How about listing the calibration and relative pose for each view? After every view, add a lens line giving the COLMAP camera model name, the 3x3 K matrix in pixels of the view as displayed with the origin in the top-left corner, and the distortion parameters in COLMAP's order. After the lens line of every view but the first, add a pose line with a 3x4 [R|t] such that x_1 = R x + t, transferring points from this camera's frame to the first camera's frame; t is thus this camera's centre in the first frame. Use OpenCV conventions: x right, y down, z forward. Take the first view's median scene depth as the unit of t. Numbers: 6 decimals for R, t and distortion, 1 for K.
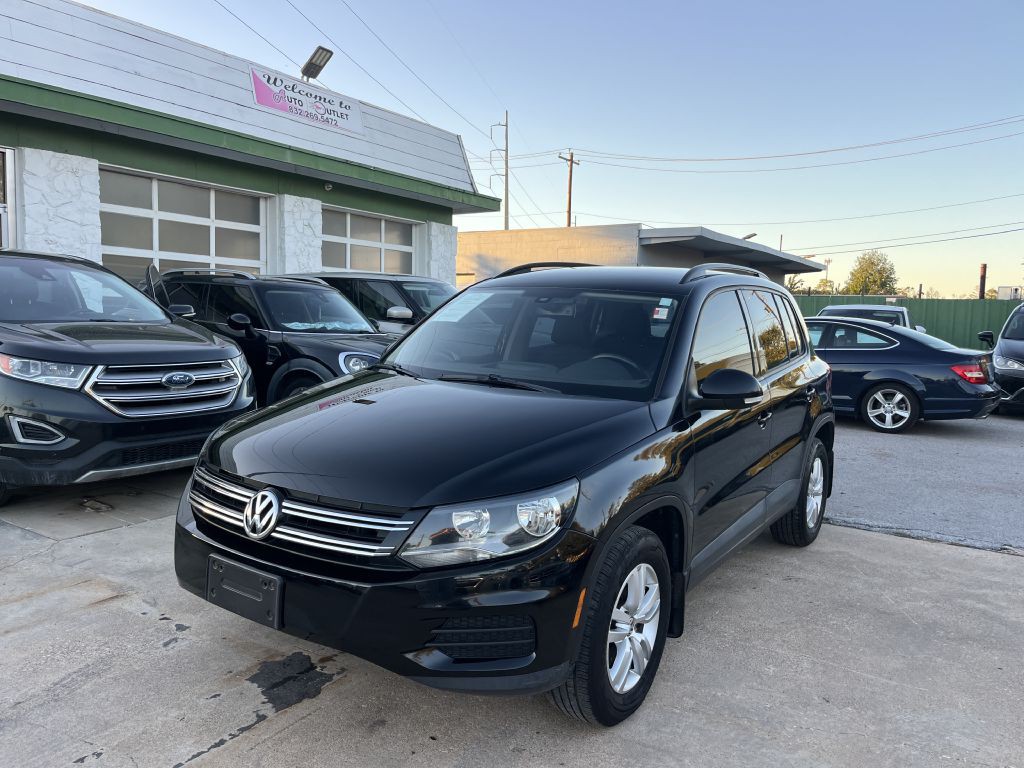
lens RADIAL K [[787.1, 0, 513.1], [0, 787.1, 386.4], [0, 0, 1]] dist [0.065779, -0.095635]
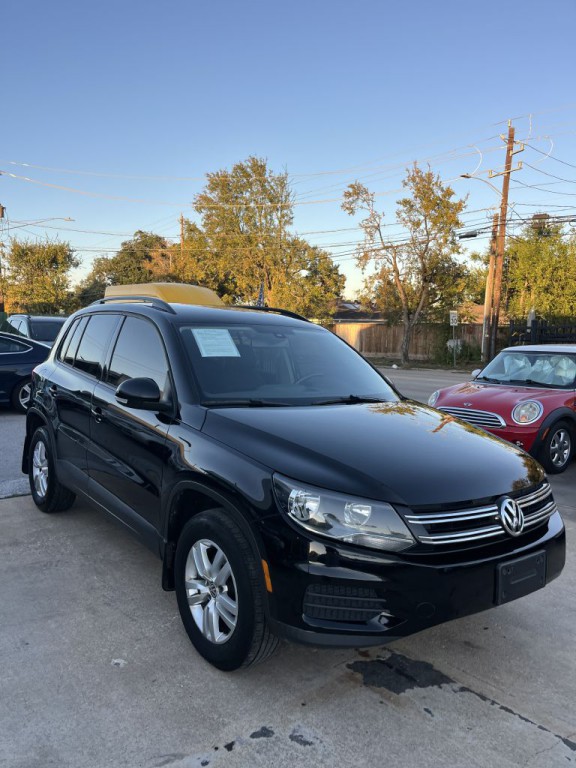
lens RADIAL K [[575.4, 0, 284.1], [0, 575.4, 389.3], [0, 0, 1]] dist [0.060278, -0.081128]
pose [[0.322764, -0.109944, 0.940072, -0.713959], [0.088201, 0.992402, 0.085781, -0.088255], [-0.942361, 0.055228, 0.330009, 0.556503]]
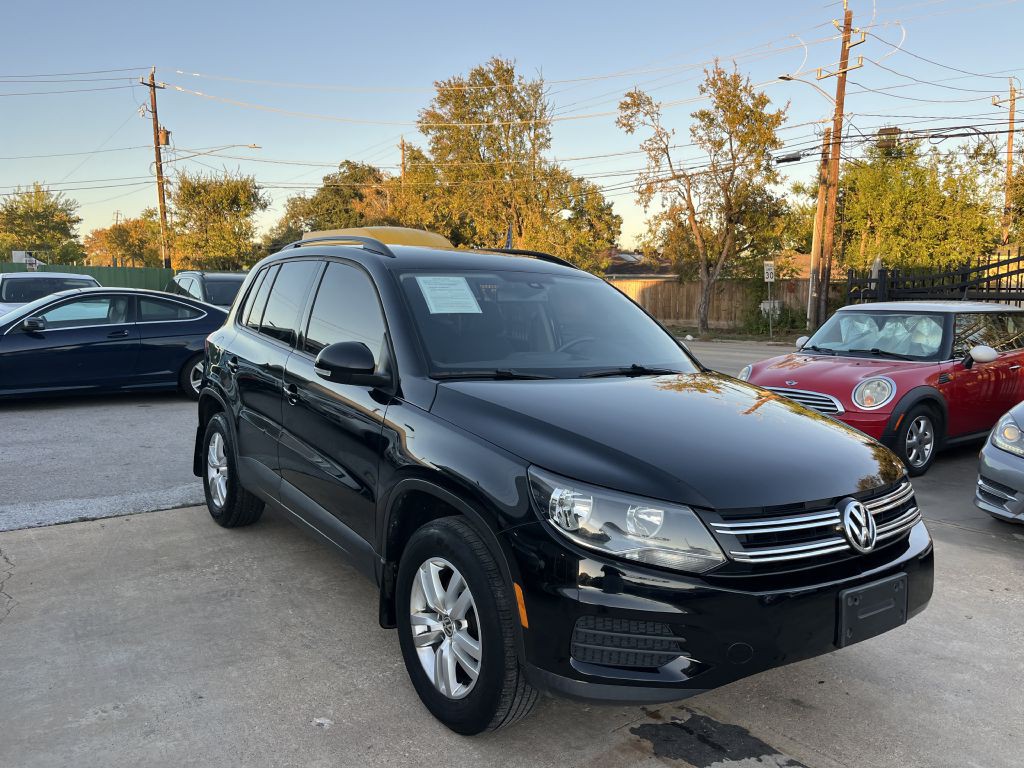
lens RADIAL K [[767.2, 0, 515.1], [0, 767.2, 380.2], [0, 0, 1]] dist [0.060278, -0.081128]
pose [[0.352243, -0.123589, 0.927713, -0.703315], [0.097223, 0.990712, 0.095067, -0.075361], [-0.930845, 0.056709, 0.360987, 0.563351]]
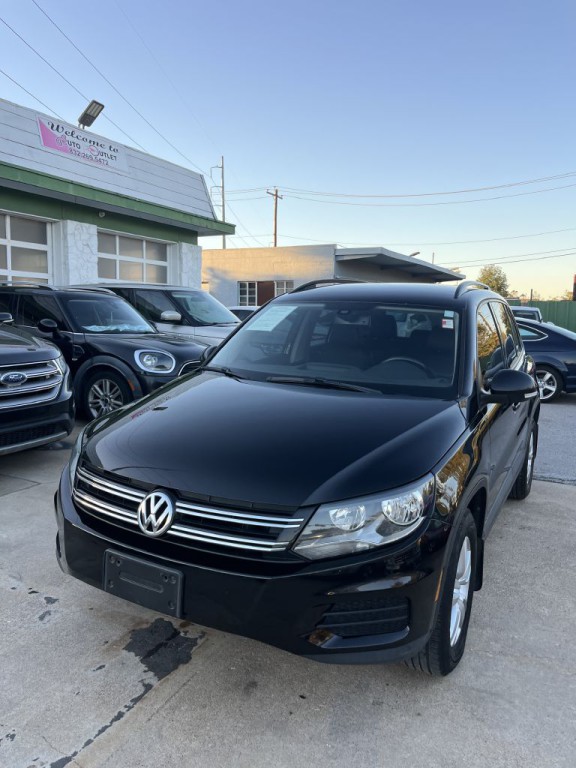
lens RADIAL K [[590.3, 0, 286.9], [0, 590.3, 380.6], [0, 0, 1]] dist [0.065779, -0.095635]
pose [[0.995009, -0.017862, 0.098176, -0.115071], [0.015432, 0.999557, 0.025452, -0.024110], [-0.098587, -0.023810, 0.994844, 0.082986]]
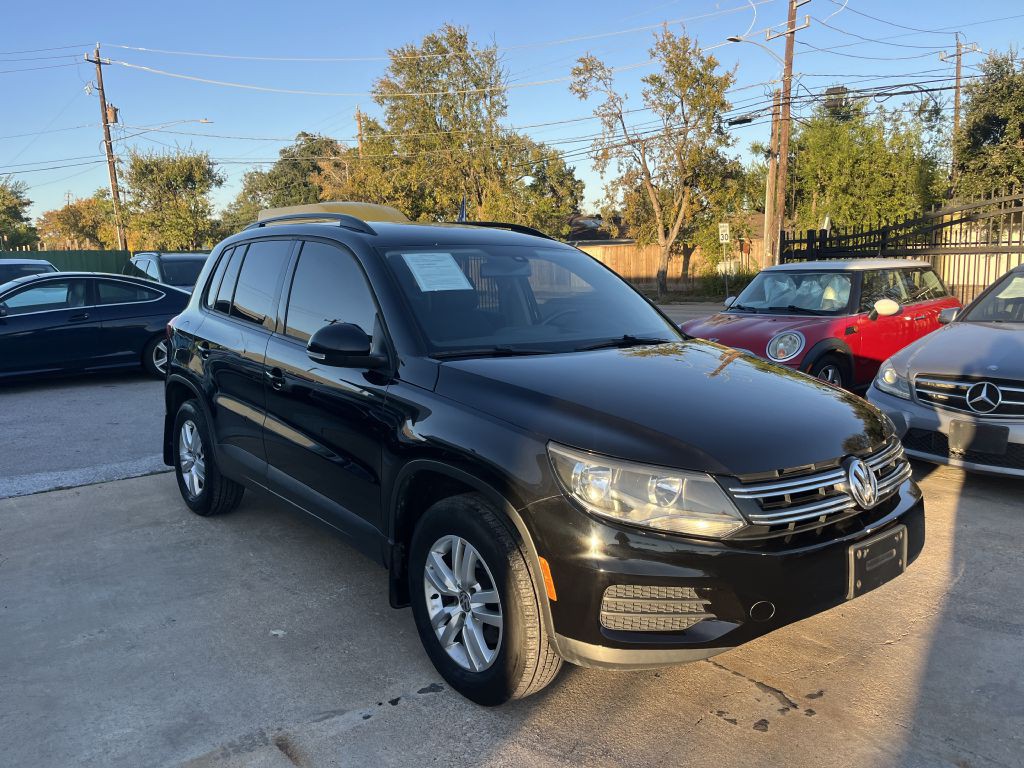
lens RADIAL K [[767.2, 0, 515.1], [0, 767.2, 380.2], [0, 0, 1]] dist [0.060278, -0.081128]
pose [[0.311256, -0.174145, 0.934234, -0.790244], [0.131302, 0.981519, 0.139214, -0.073887], [-0.941212, 0.079335, 0.328370, 0.475483]]
